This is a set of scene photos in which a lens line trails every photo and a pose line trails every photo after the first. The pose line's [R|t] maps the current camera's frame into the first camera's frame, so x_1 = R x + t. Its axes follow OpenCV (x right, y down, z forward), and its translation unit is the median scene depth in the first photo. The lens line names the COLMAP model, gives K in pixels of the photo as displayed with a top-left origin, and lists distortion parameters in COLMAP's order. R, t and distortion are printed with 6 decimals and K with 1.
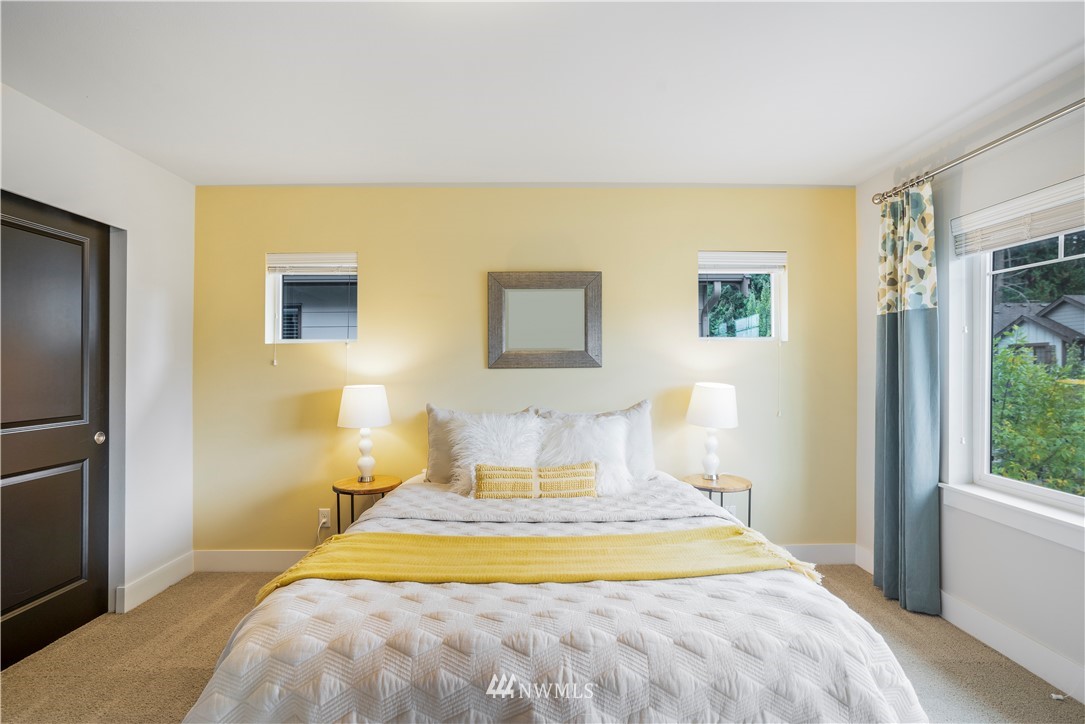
lens RADIAL K [[531.1, 0, 542.5], [0, 531.1, 362.0], [0, 0, 1]] dist [-0.077675, 0.034254]
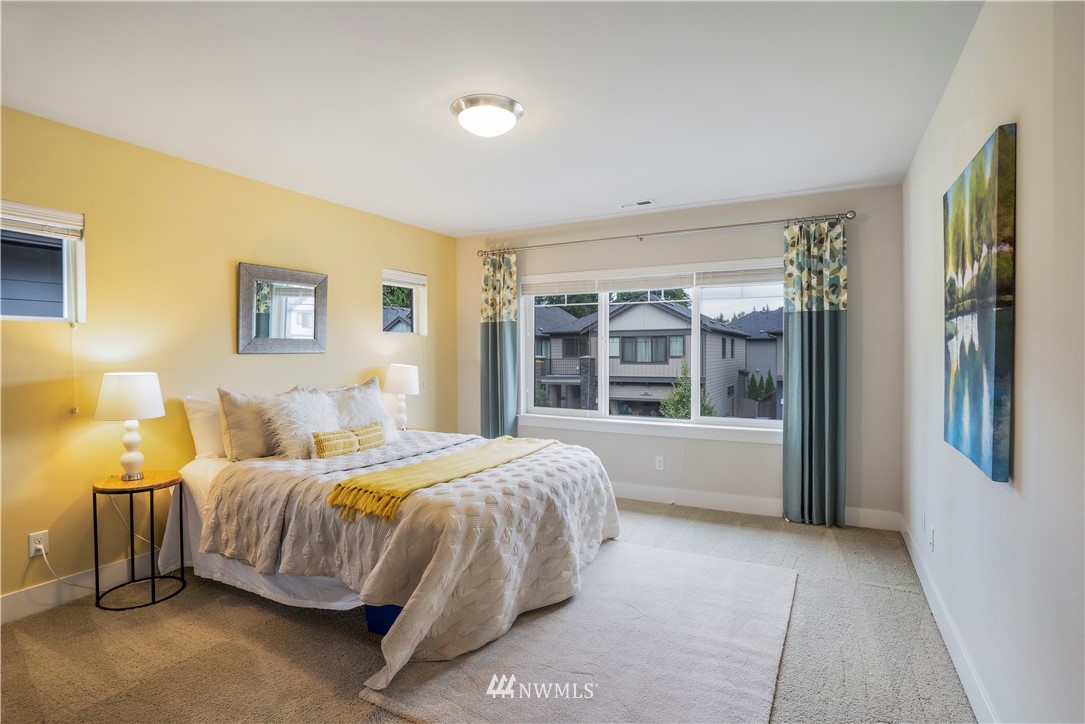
lens RADIAL K [[544.5, 0, 534.4], [0, 544.5, 357.7], [0, 0, 1]] dist [-0.078349, 0.036334]
pose [[0.498649, -0.006562, 0.866779, -0.866909], [-0.011508, 0.999833, 0.014190, -0.002060], [-0.866727, -0.017050, 0.498491, -0.050100]]
